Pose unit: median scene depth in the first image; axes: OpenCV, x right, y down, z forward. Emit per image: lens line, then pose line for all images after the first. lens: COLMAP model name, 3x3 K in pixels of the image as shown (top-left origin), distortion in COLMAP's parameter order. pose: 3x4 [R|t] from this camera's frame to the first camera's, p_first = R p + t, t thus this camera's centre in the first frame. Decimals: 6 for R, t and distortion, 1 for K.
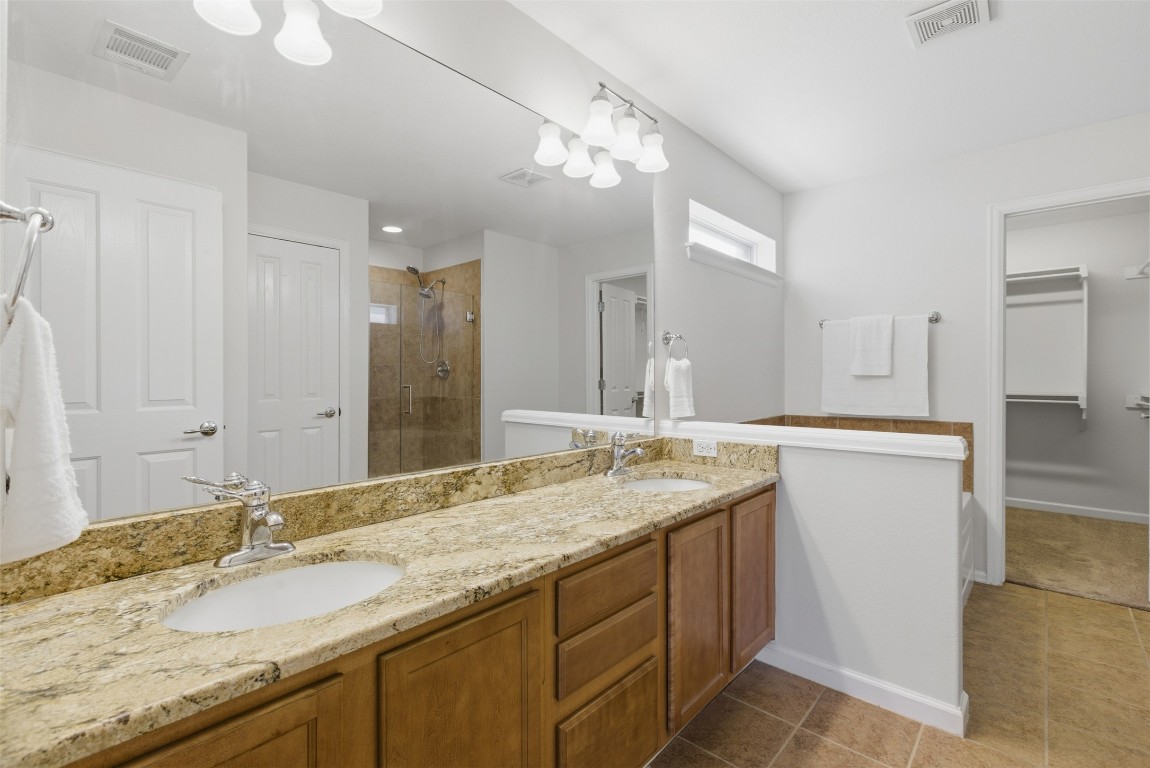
lens RADIAL K [[527.1, 0, 599.1], [0, 527.1, 375.4], [0, 0, 1]] dist [-0.014379, 0.005900]
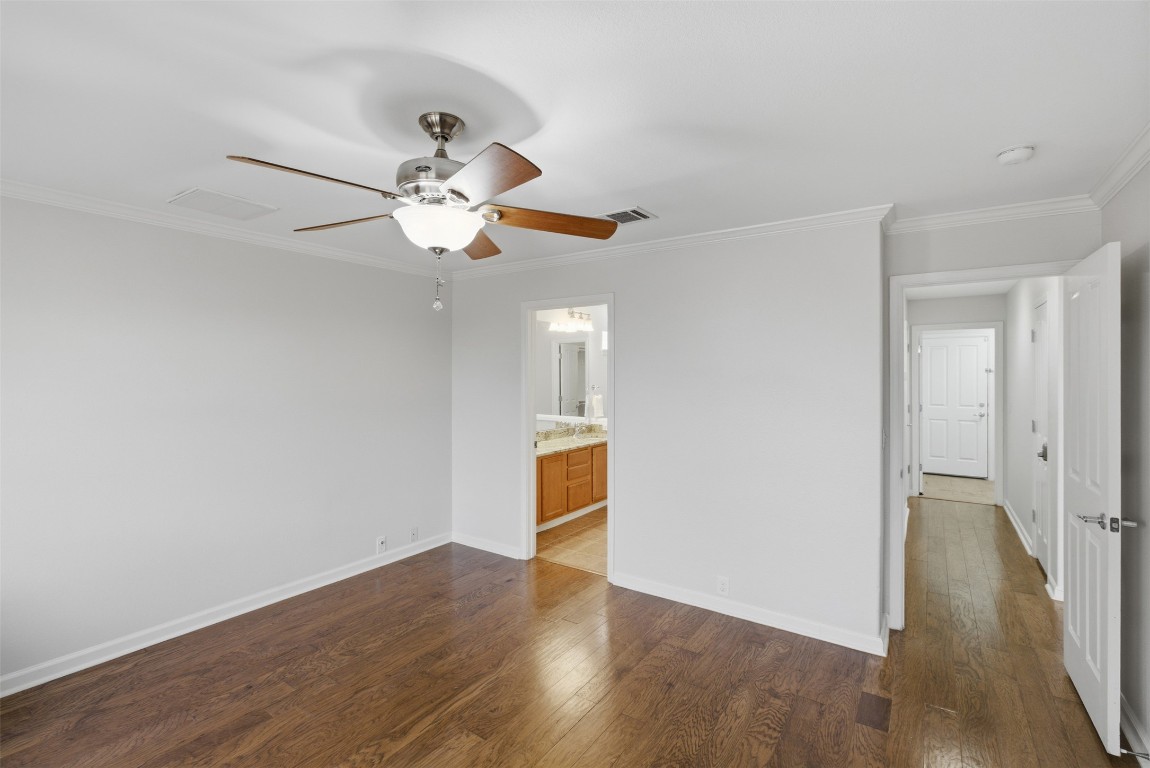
lens RADIAL K [[527.1, 0, 579.4], [0, 527.1, 372.8], [0, 0, 1]] dist [-0.014379, 0.005900]
pose [[0.995960, 0.003340, 0.089731, -0.211435], [-0.003641, 0.999988, 0.003196, -0.176234], [-0.089719, -0.003510, 0.995961, -1.920455]]
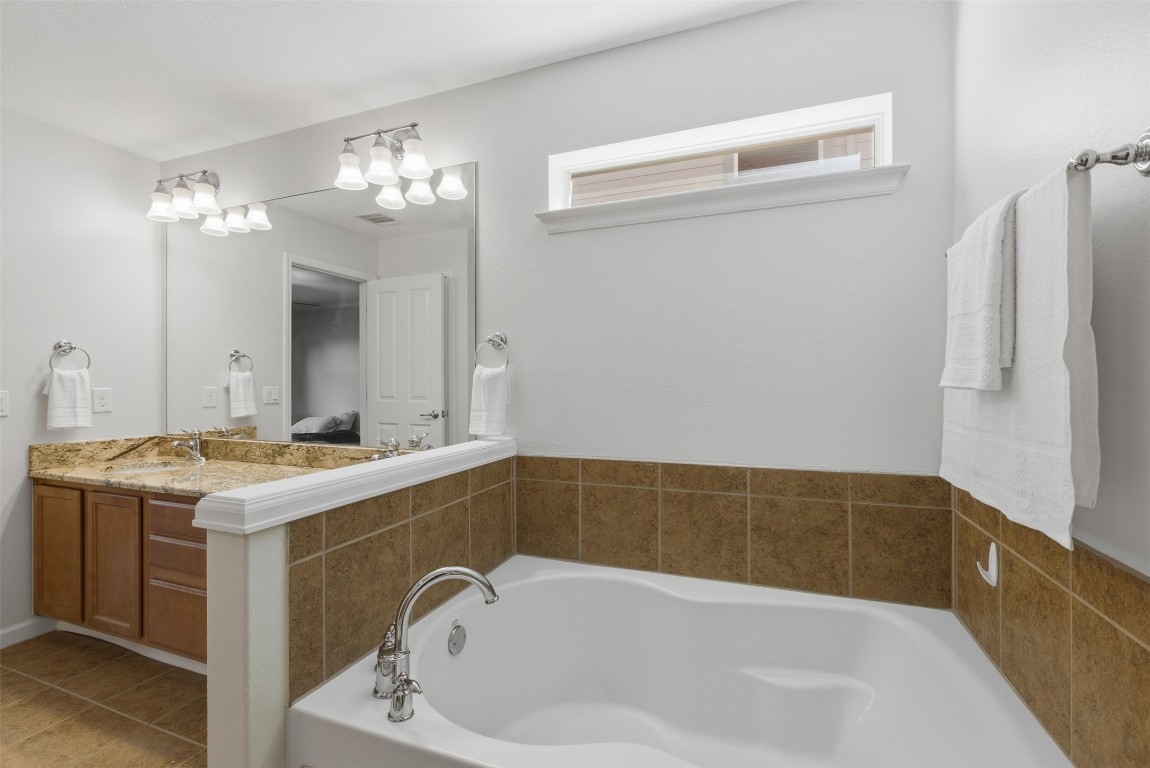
lens RADIAL K [[527.1, 0, 572.2], [0, 527.1, 381.7], [0, 0, 1]] dist [-0.014379, 0.005900]
pose [[0.313472, 0.001778, -0.949596, 1.145839], [0.005855, 0.999976, 0.003805, -0.008889], [0.949579, -0.006753, 0.313454, 0.990369]]
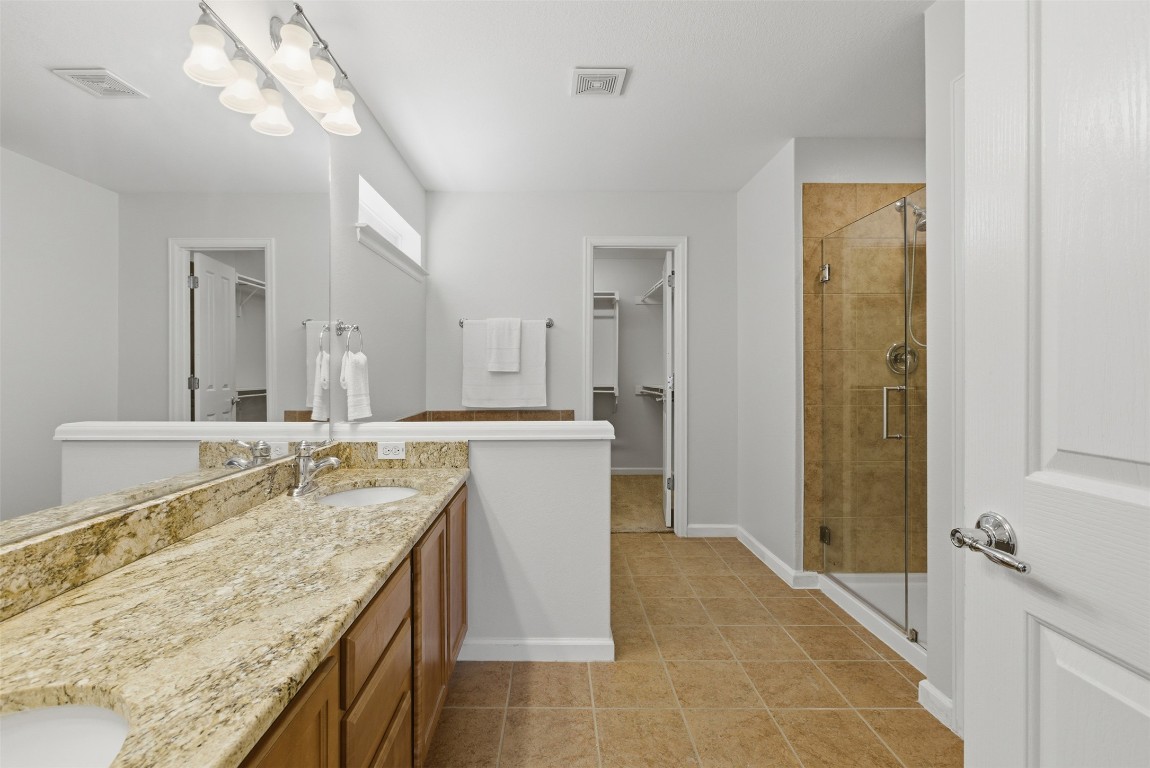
lens RADIAL K [[527.1, 0, 571.9], [0, 527.1, 370.7], [0, 0, 1]] dist [-0.014379, 0.005900]
pose [[0.745469, 0.002829, 0.666534, -0.193989], [-0.001528, 0.999996, -0.002536, 0.000810], [-0.666538, 0.000872, 0.745470, 0.115569]]
